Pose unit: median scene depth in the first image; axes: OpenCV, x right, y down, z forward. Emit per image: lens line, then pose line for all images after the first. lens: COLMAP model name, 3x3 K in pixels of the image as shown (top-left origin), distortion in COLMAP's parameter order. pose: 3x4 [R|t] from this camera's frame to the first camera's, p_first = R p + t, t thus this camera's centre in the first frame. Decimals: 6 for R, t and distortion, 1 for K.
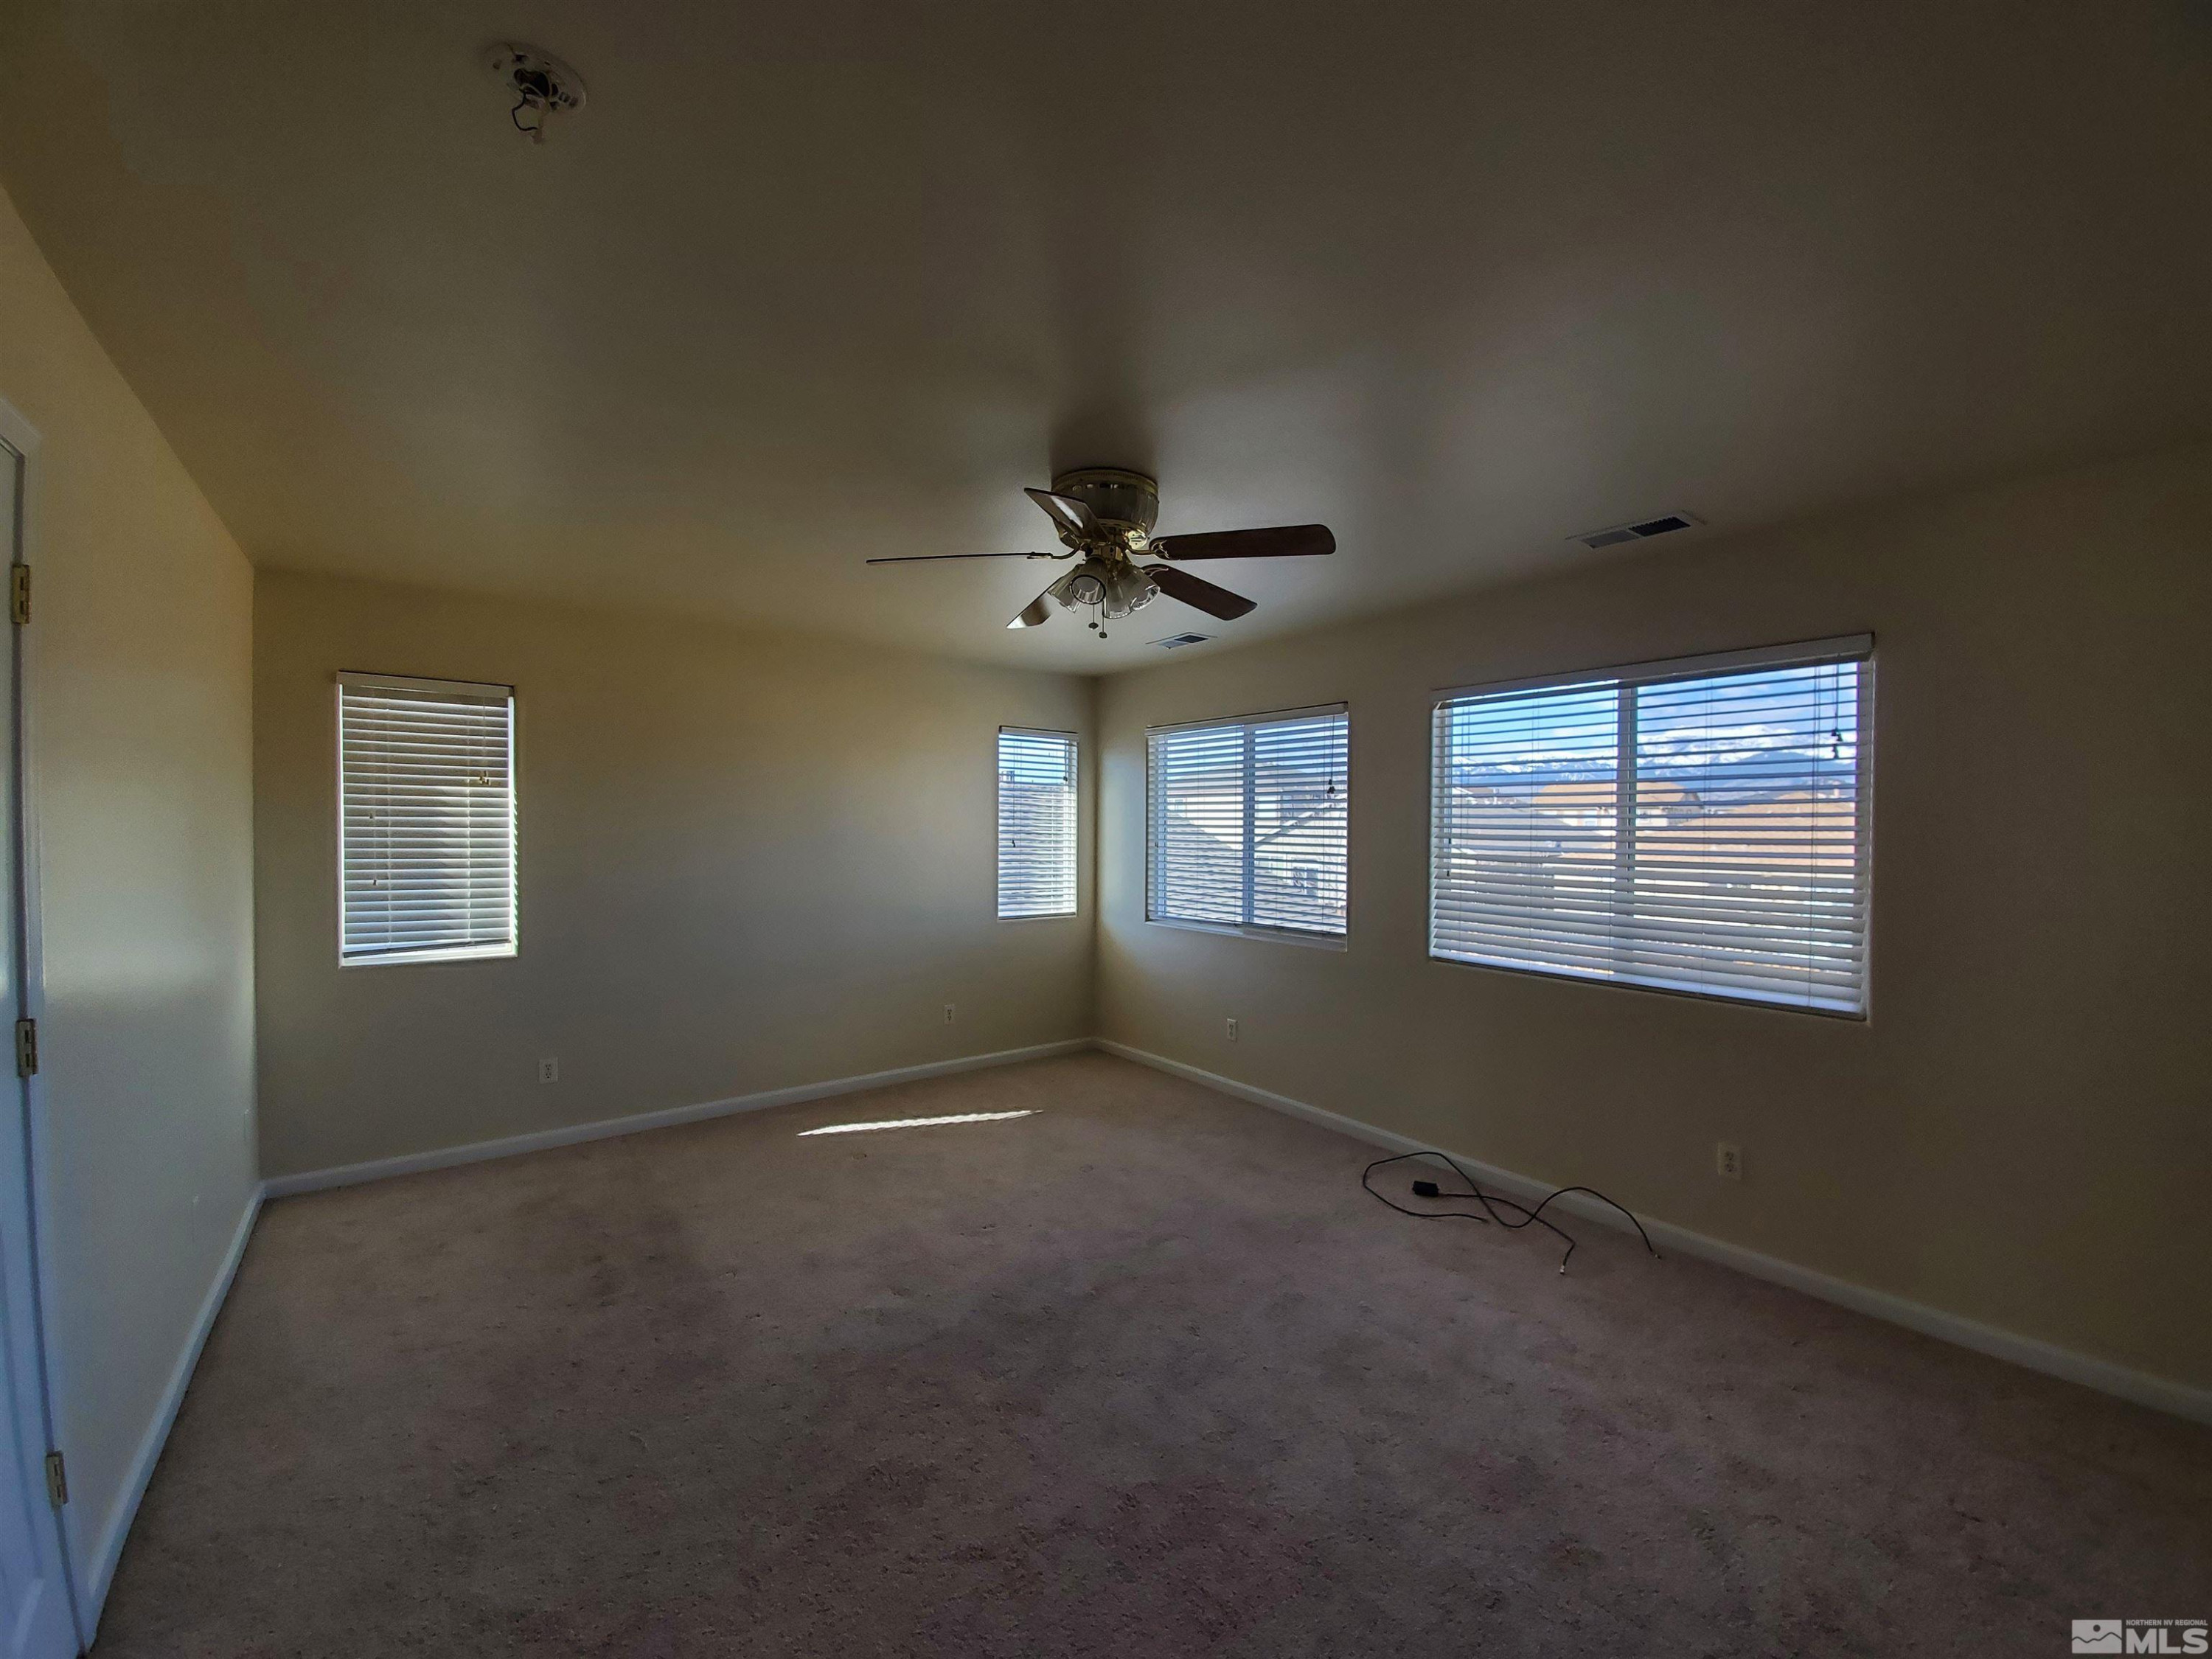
lens RADIAL K [[897.1, 0, 1104.0], [0, 897.1, 829.9], [0, 0, 1]] dist [-0.006019, -0.005170]
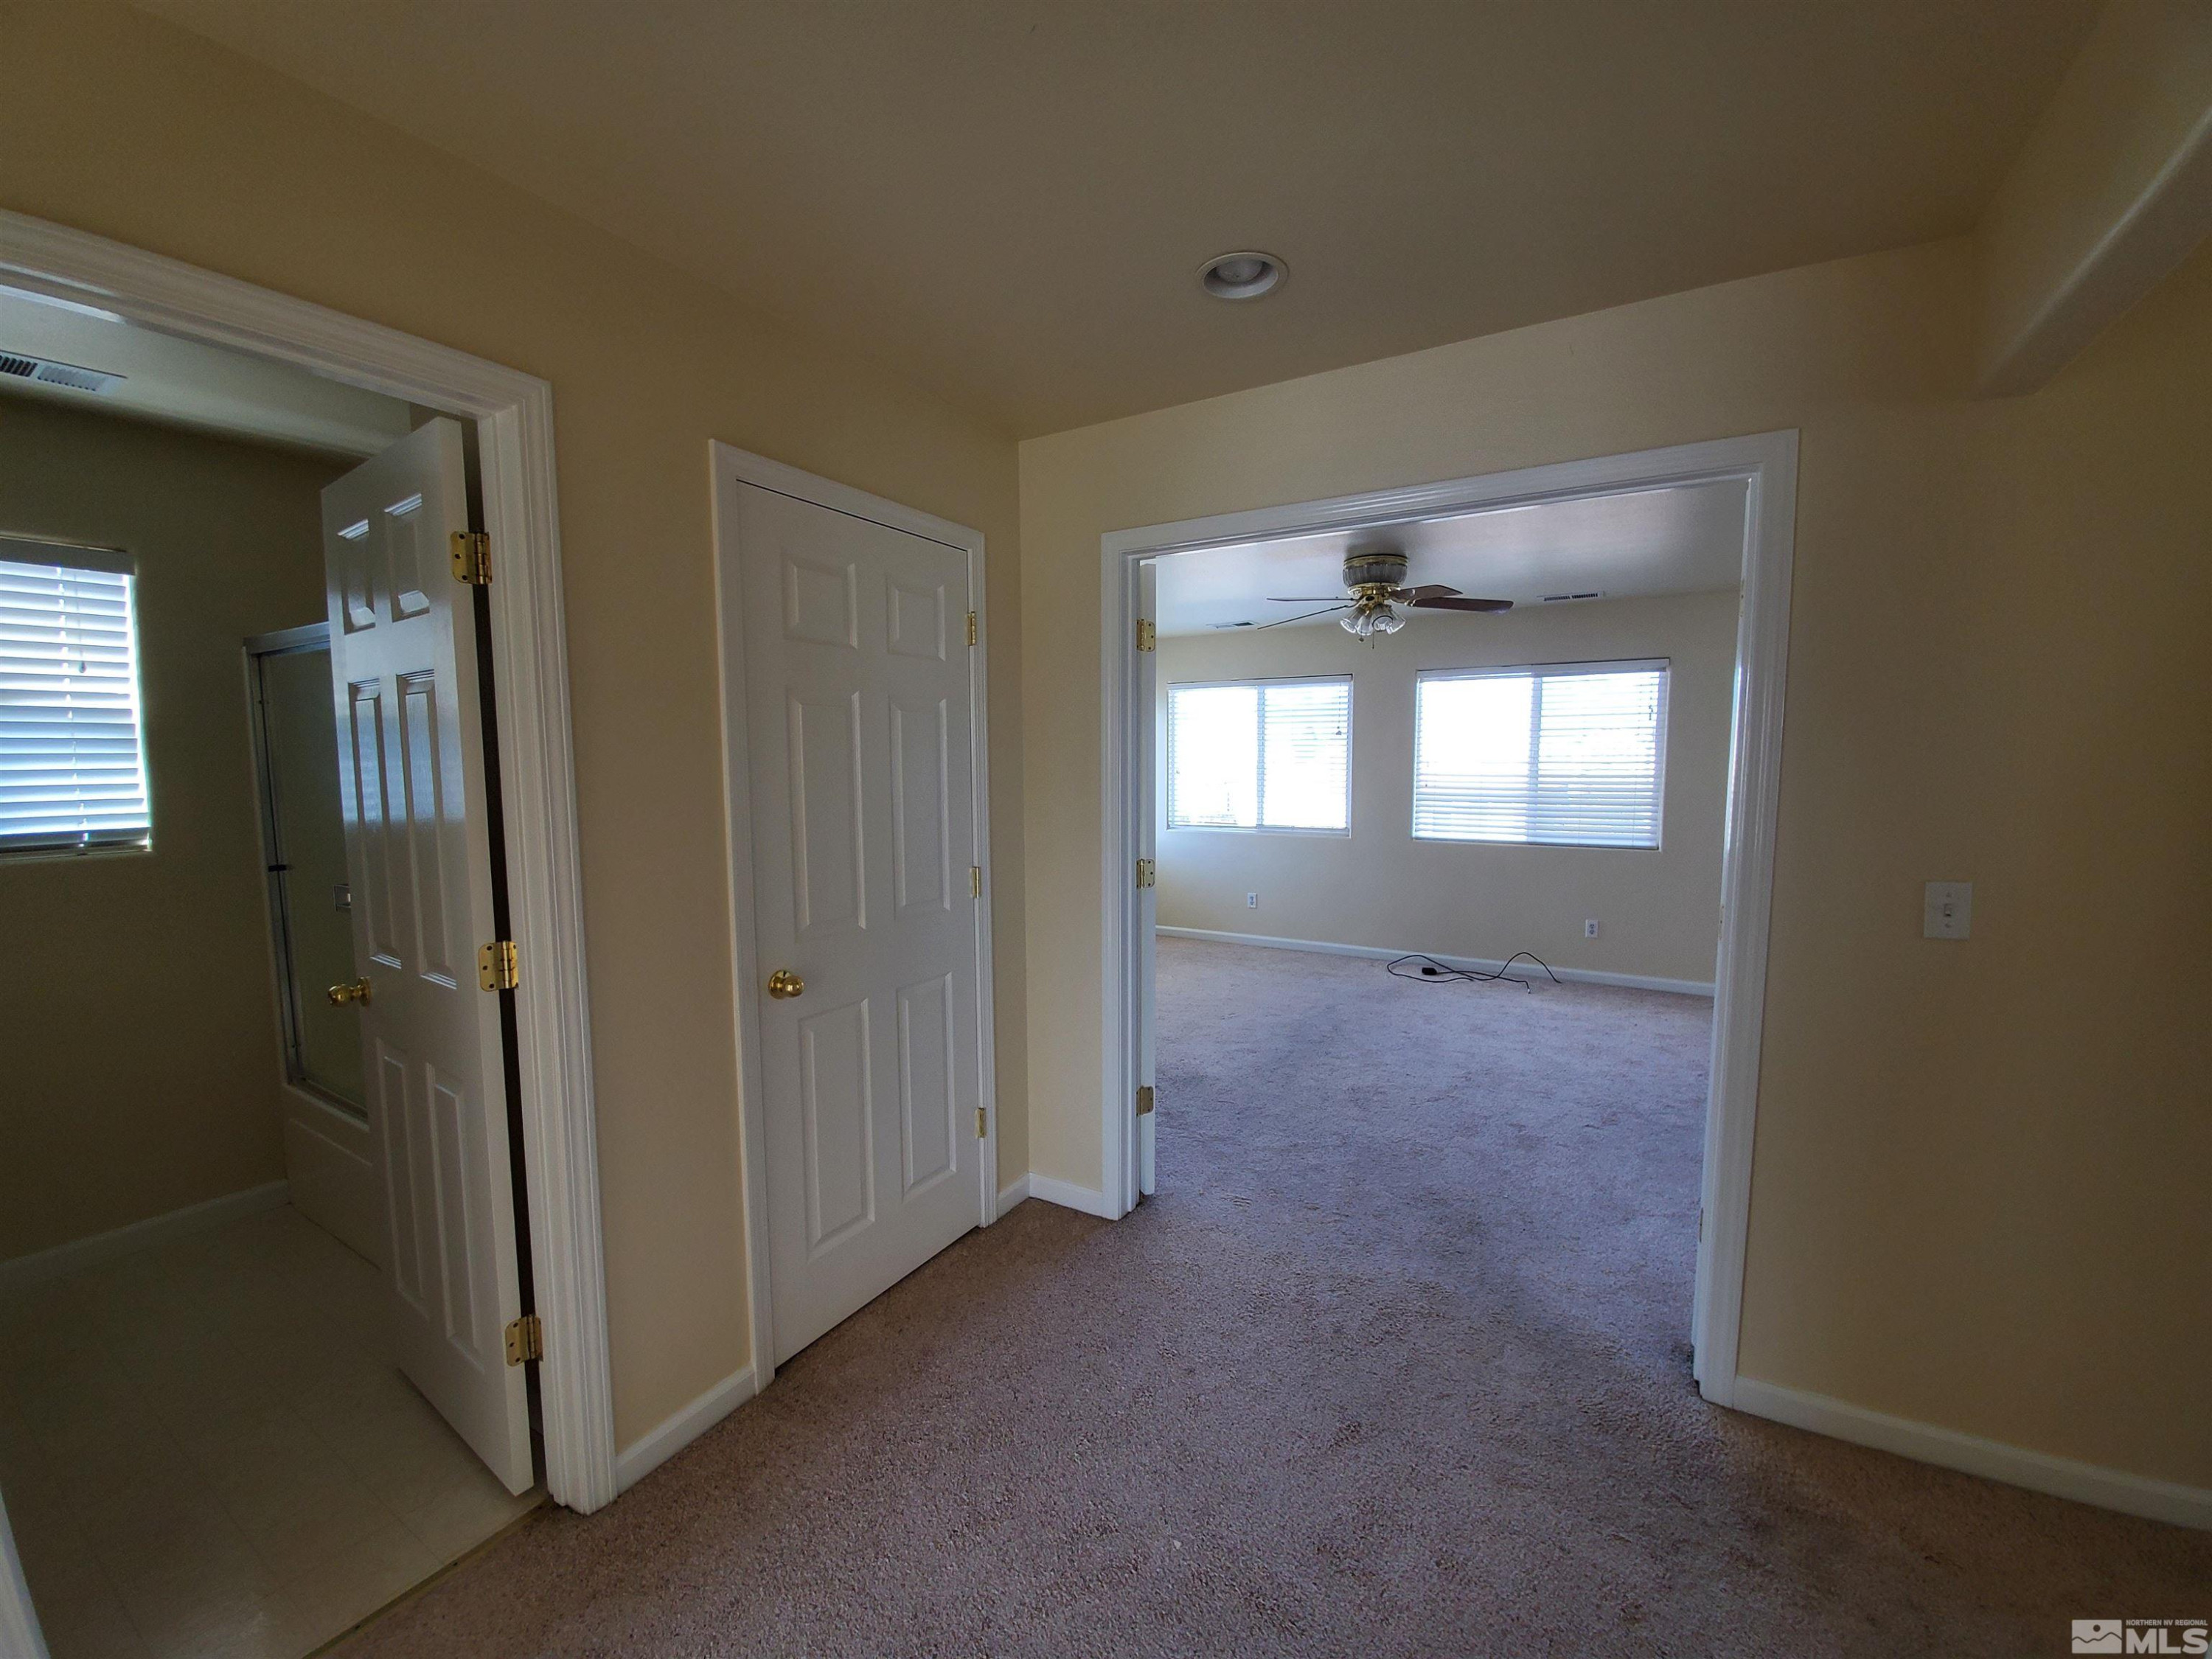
lens RADIAL K [[897.1, 0, 1120.8], [0, 897.1, 834.9], [0, 0, 1]] dist [-0.006019, -0.005170]
pose [[0.924827, -0.041659, 0.378100, -0.972071], [0.011045, 0.996507, 0.082778, -0.002836], [-0.380227, -0.072379, 0.922057, -0.387004]]
